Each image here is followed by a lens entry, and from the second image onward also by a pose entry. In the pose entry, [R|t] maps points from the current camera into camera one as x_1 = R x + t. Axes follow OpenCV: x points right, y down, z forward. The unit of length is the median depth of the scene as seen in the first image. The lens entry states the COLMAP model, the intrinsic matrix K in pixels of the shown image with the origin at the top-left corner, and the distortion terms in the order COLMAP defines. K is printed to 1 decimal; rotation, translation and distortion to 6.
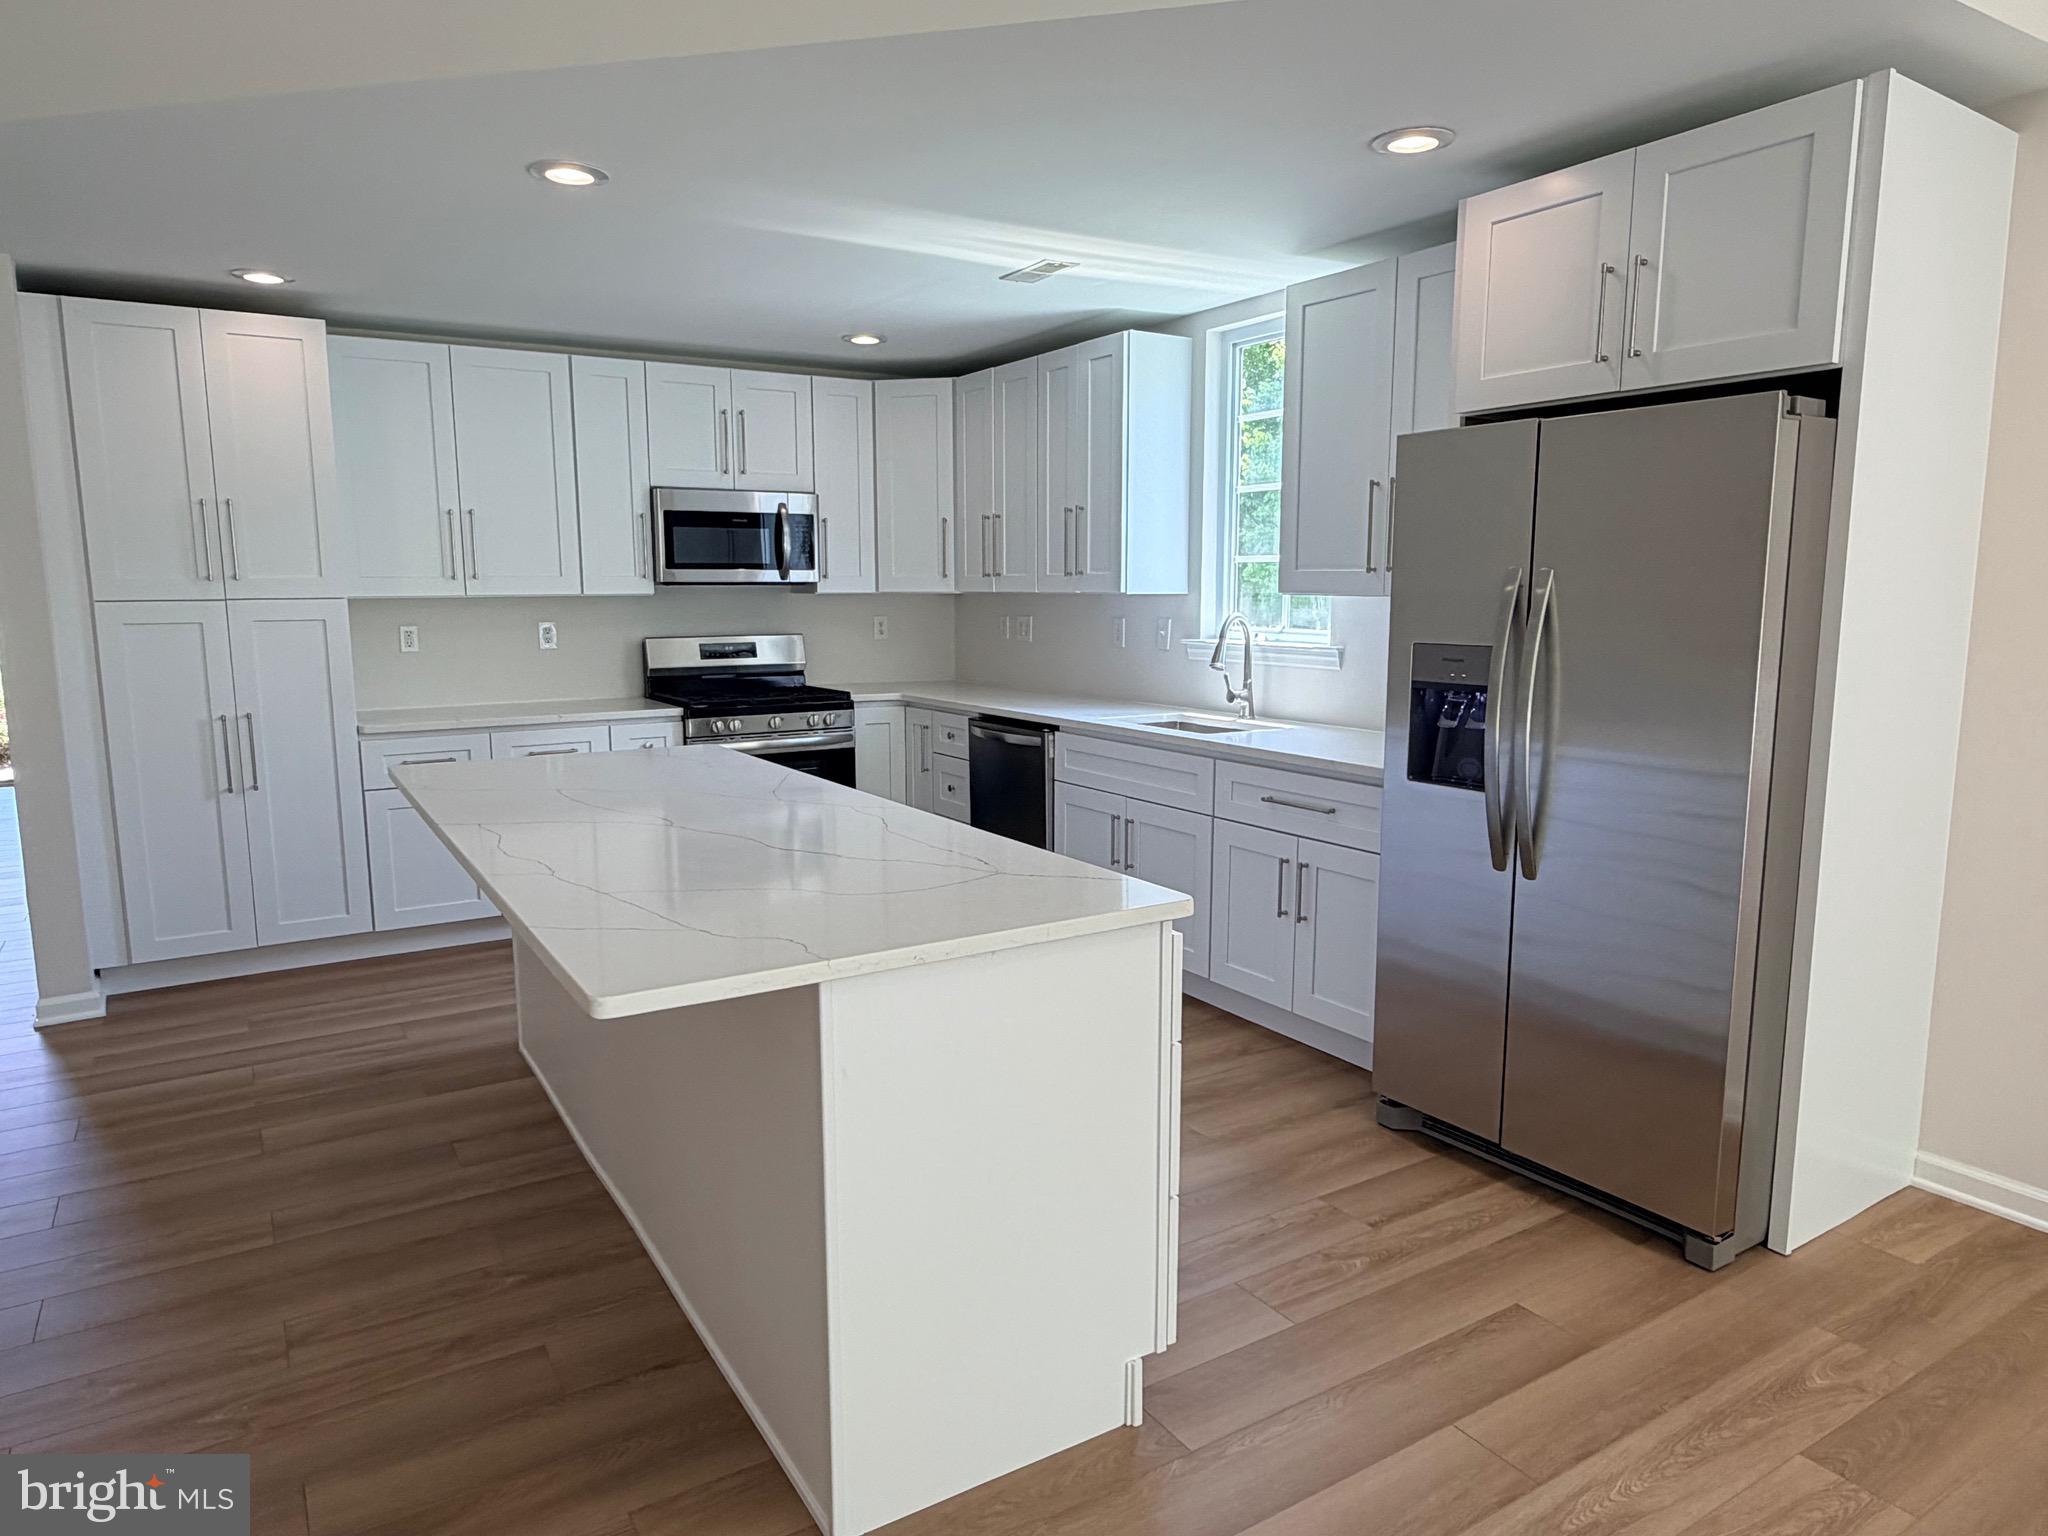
lens RADIAL K [[1287.5, 0, 1028.9], [0, 1287.5, 770.5], [0, 0, 1]] dist [-0.001539, 0.000770]
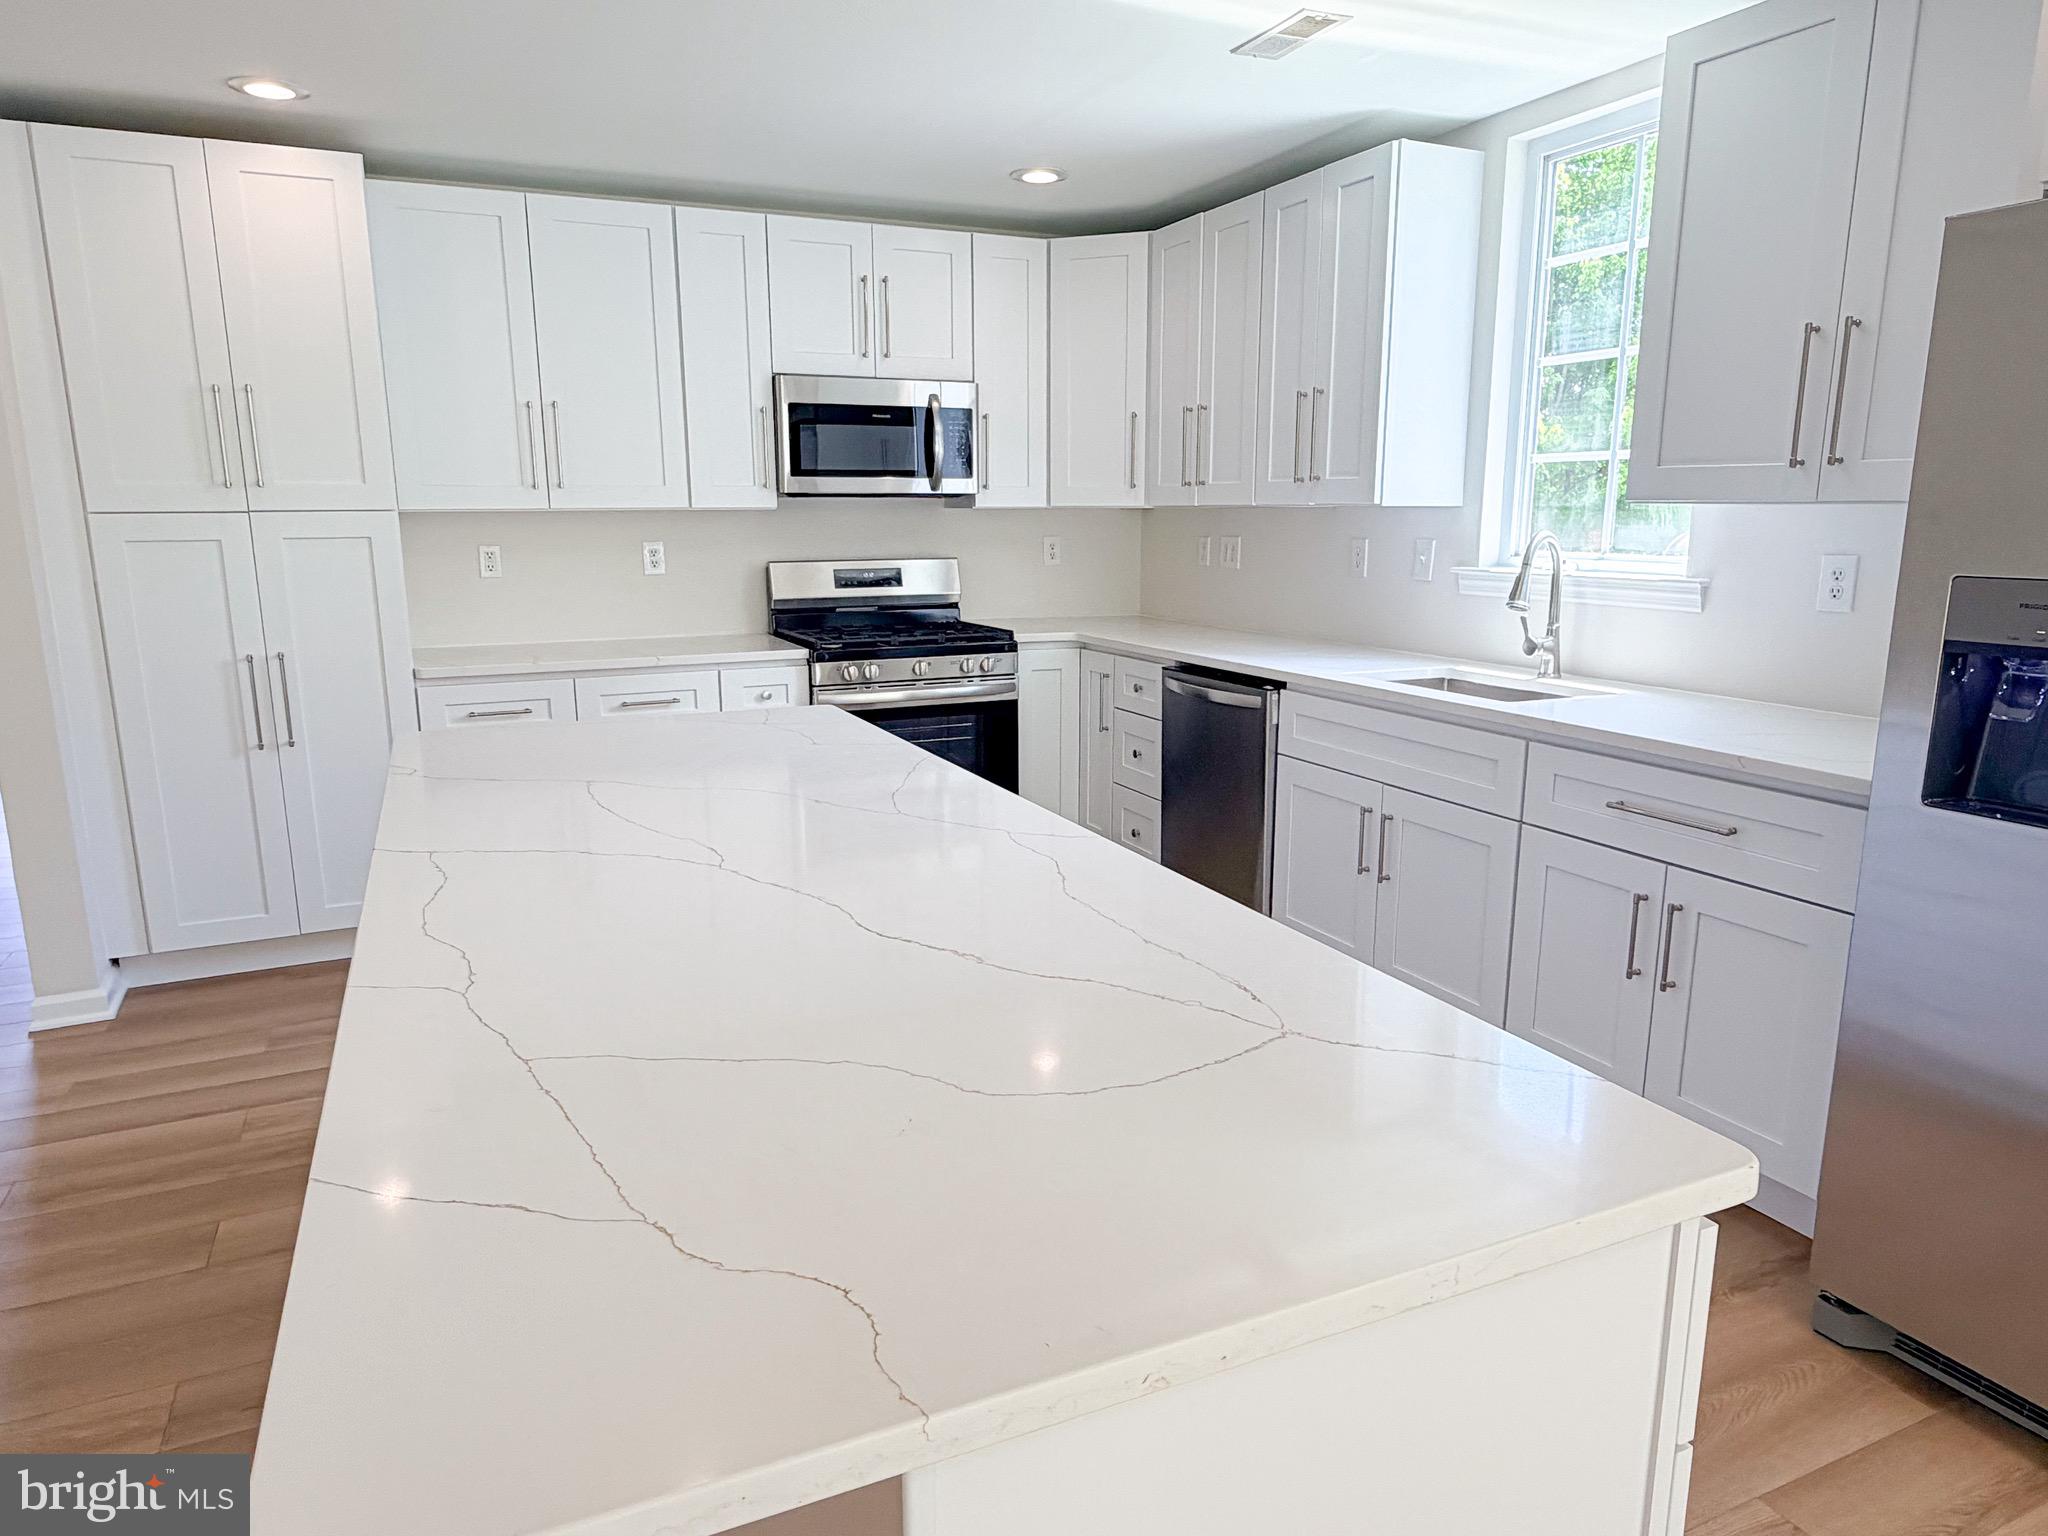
lens RADIAL K [[1287.5, 0, 1028.9], [0, 1287.5, 770.5], [0, 0, 1]] dist [-0.001539, 0.000770]
pose [[0.991752, 0.025263, -0.125660, -0.029292], [-0.018127, 0.998174, 0.057616, -0.023132], [0.126886, -0.054863, 0.990399, 0.226026]]
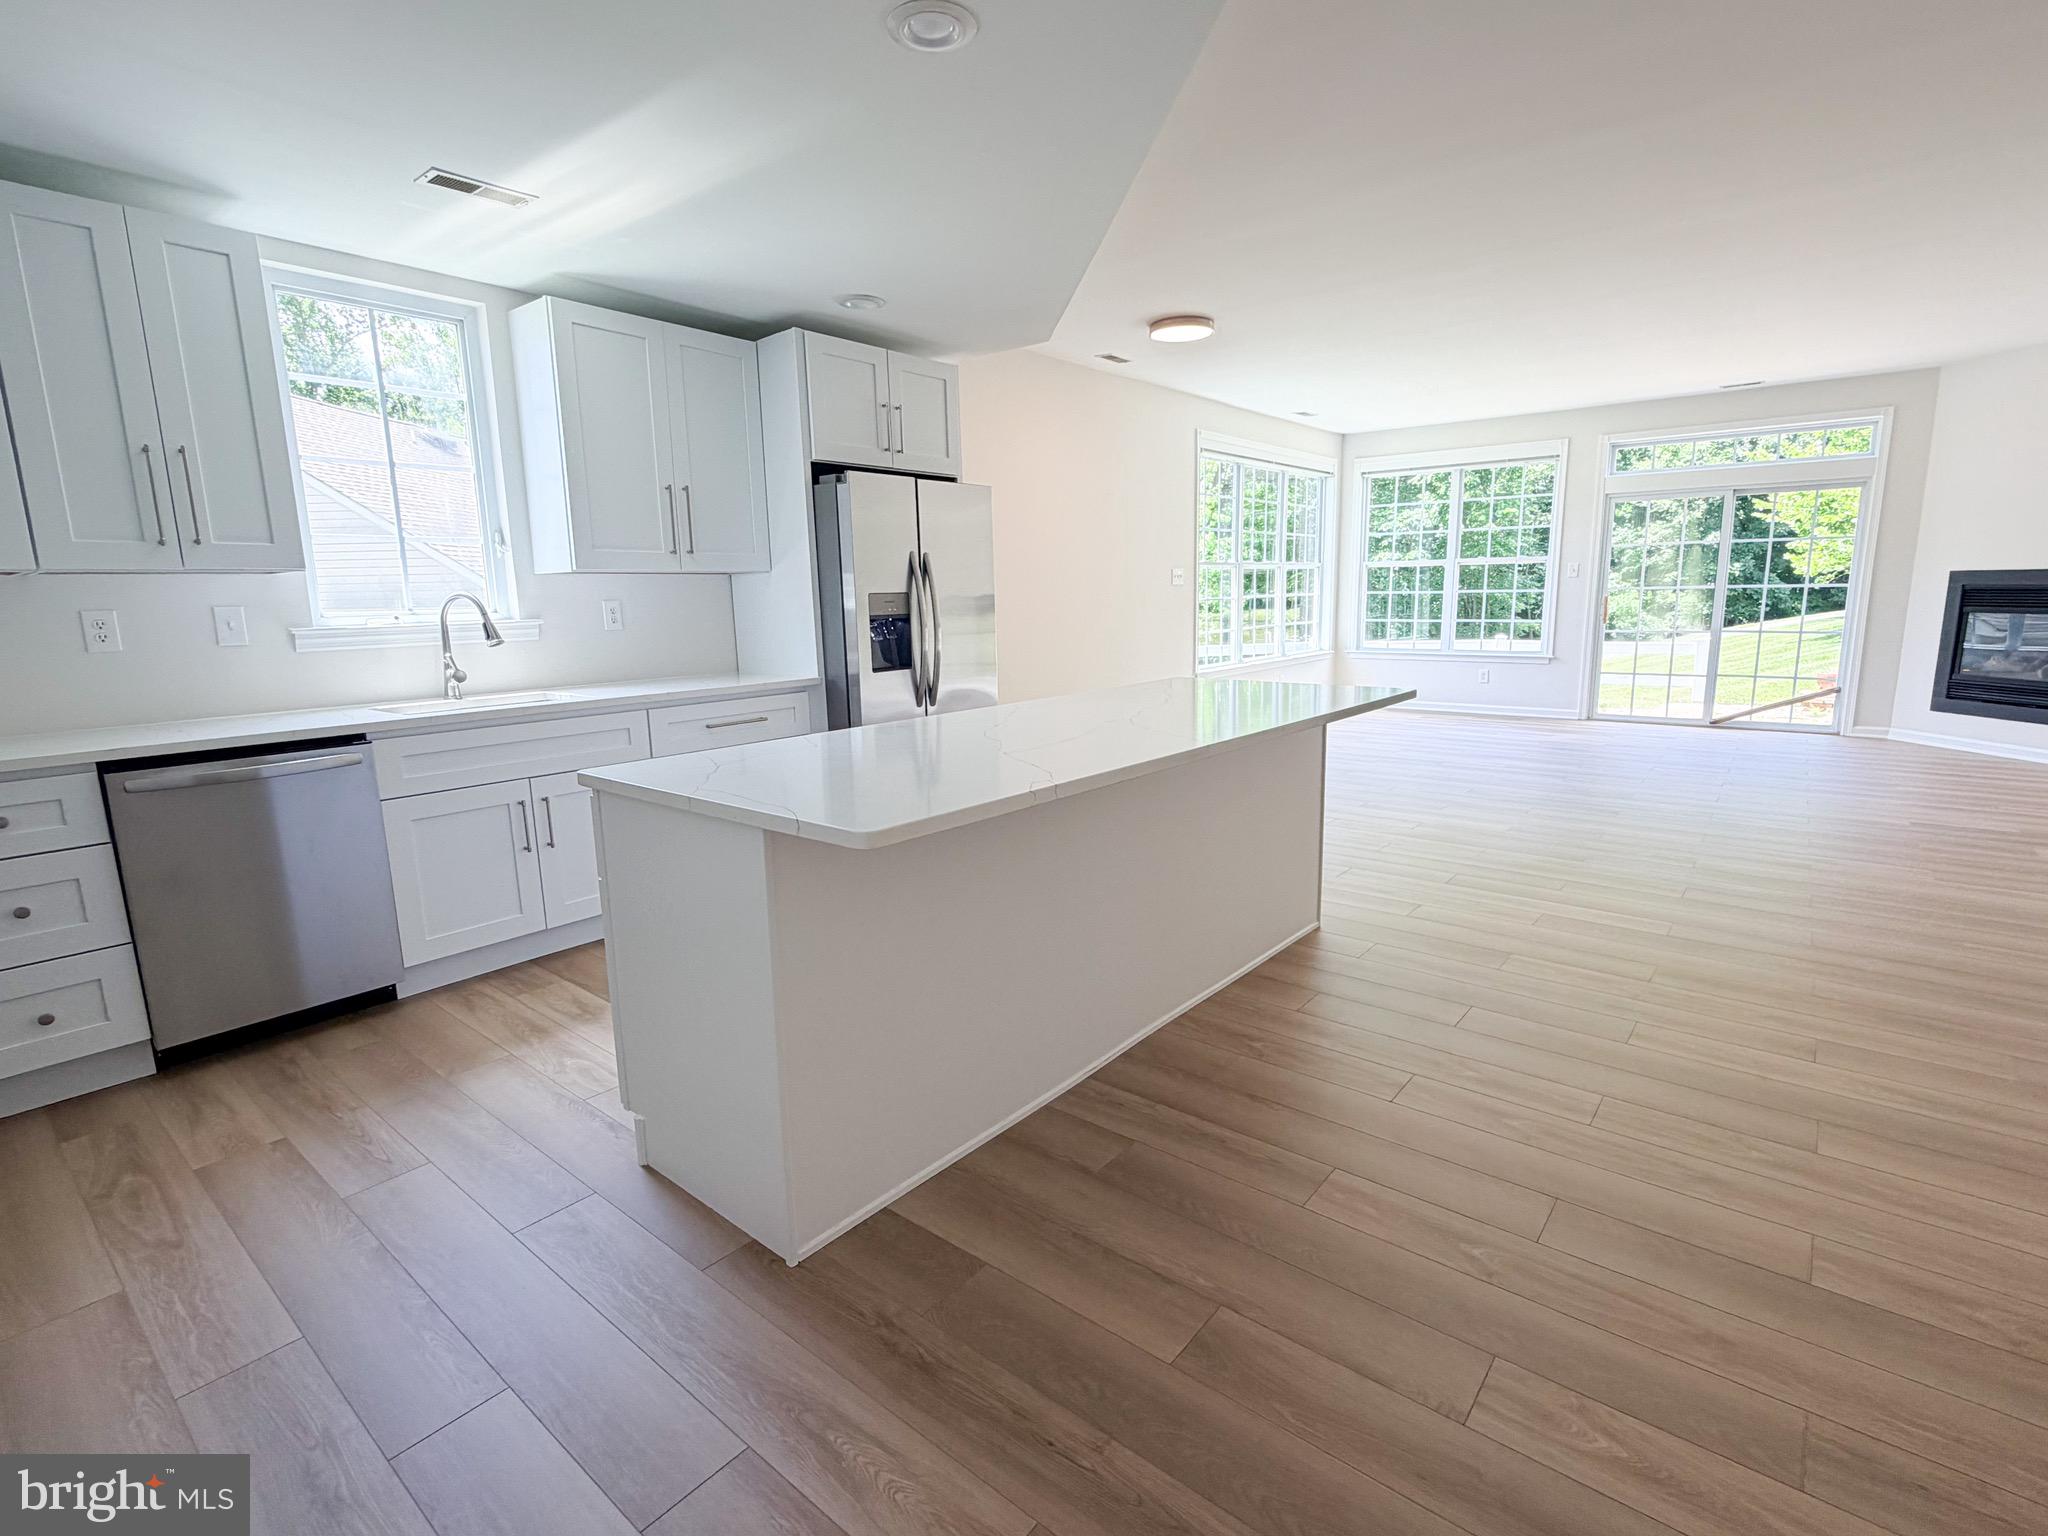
lens RADIAL K [[981.4, 0, 1024.0], [0, 981.4, 768.0], [0, 0, 1]] dist [0.001833, -0.000637]
pose [[-0.313691, -0.159266, 0.936073, -0.664071], [0.158437, 0.963233, 0.216981, -0.080097], [-0.936214, 0.216373, -0.276923, 0.771203]]
